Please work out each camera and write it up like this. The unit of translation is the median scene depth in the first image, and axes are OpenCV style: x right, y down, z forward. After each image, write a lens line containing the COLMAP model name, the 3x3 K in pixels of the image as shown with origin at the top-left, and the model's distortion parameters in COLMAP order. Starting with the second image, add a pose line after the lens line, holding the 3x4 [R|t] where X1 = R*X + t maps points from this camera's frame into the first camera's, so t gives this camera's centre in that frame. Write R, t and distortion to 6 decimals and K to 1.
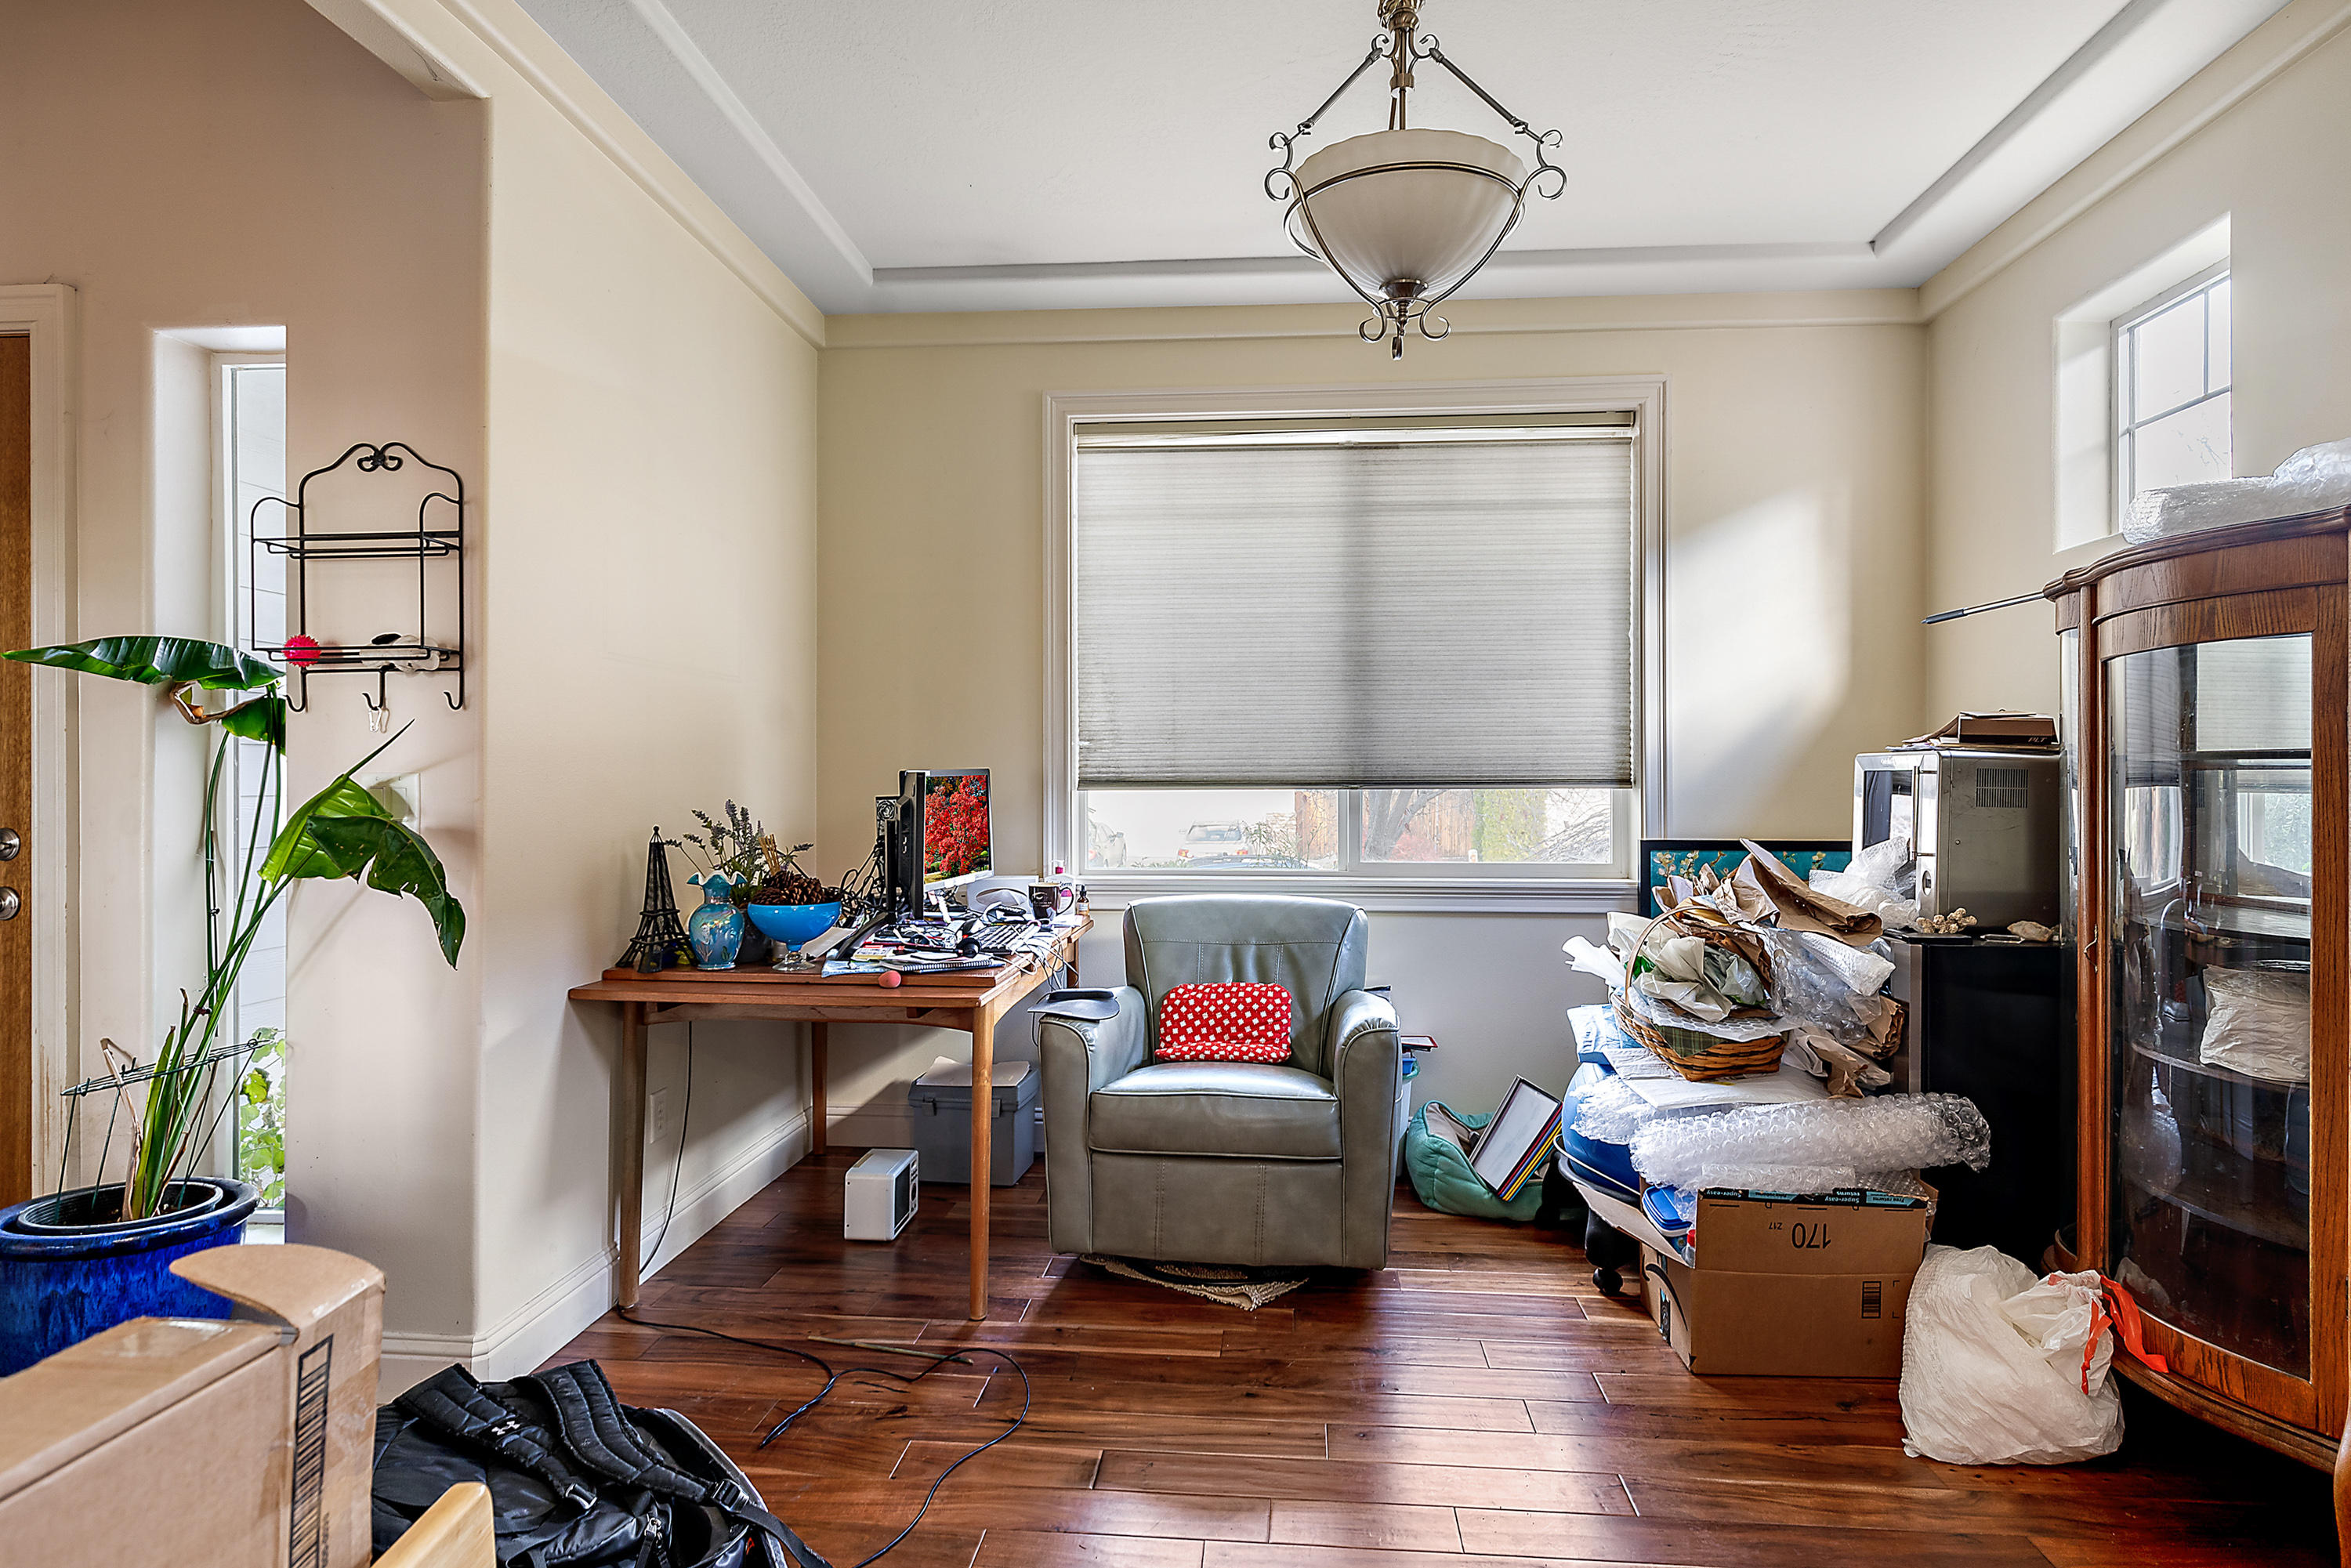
lens RADIAL K [[1268.0, 0, 1181.8], [0, 1268.0, 777.3], [0, 0, 1]] dist [-0.004778, 0.000264]
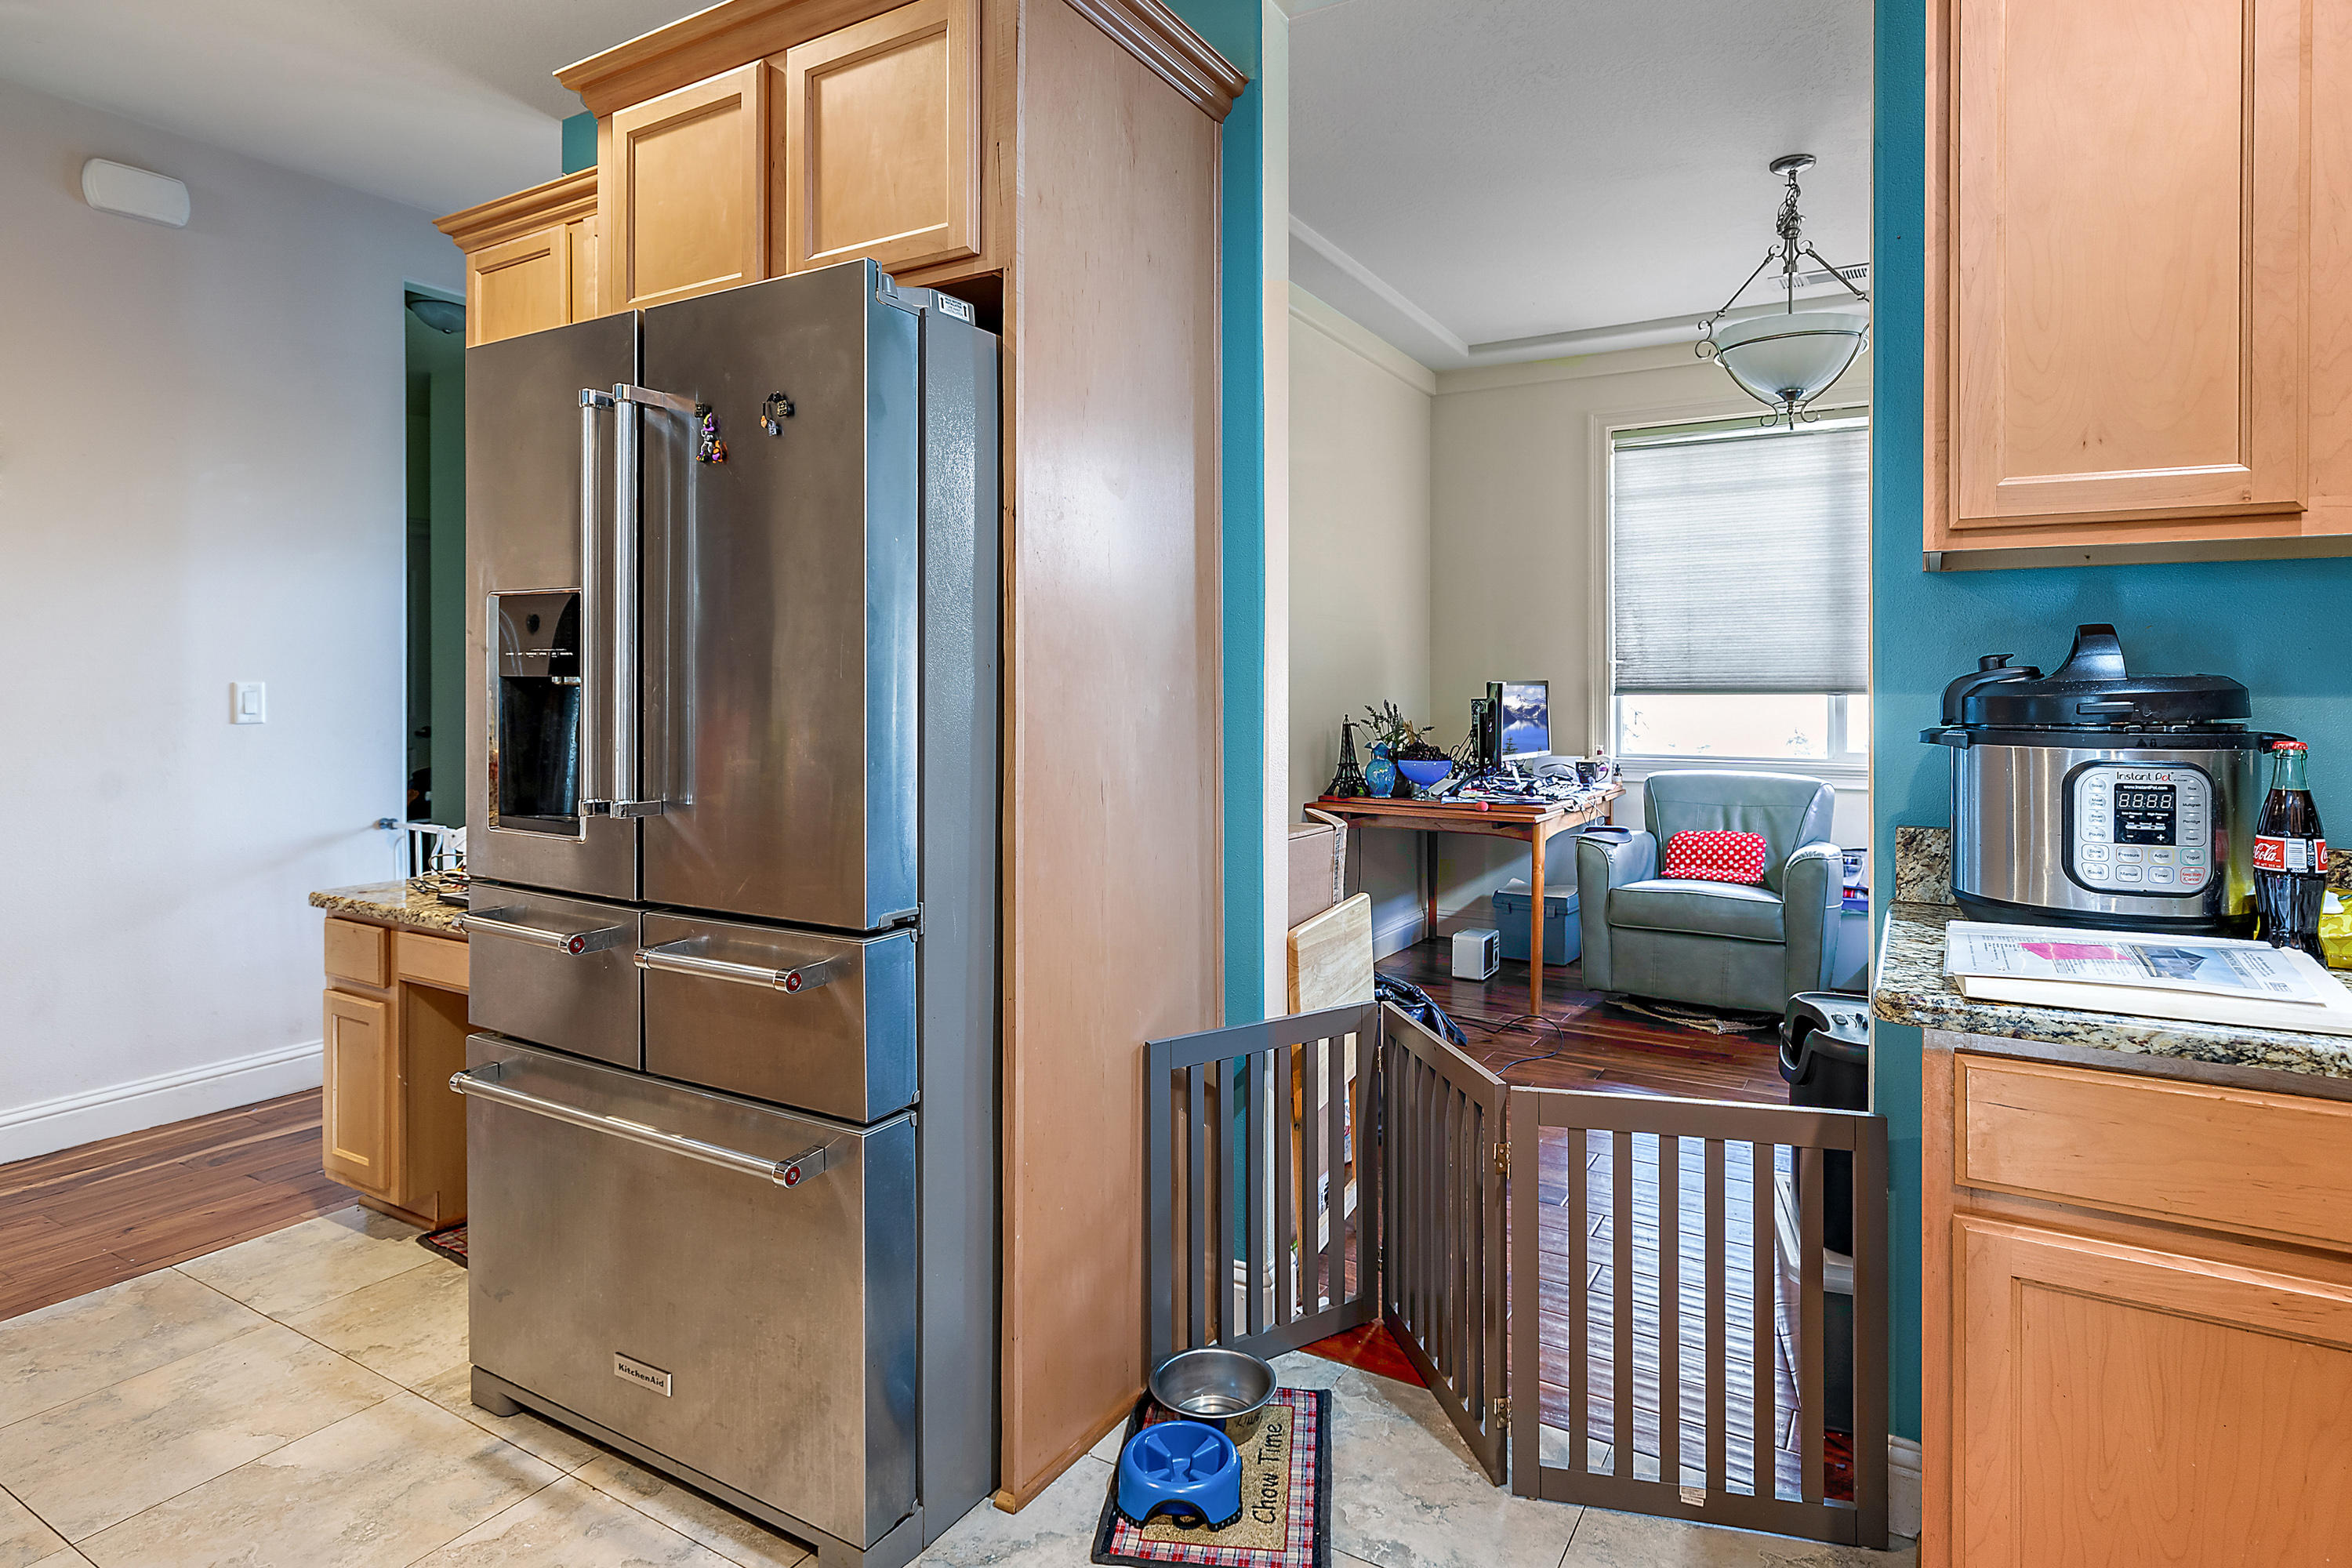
lens RADIAL K [[1268.6, 0, 1192.2], [0, 1268.6, 686.8], [0, 0, 1]] dist [-0.004778, 0.000264]
pose [[0.904054, -0.000172, -0.427418, 0.114267], [0.000018, 1.000000, -0.000364, 0.001363], [0.427418, 0.000321, 0.904054, -0.552109]]
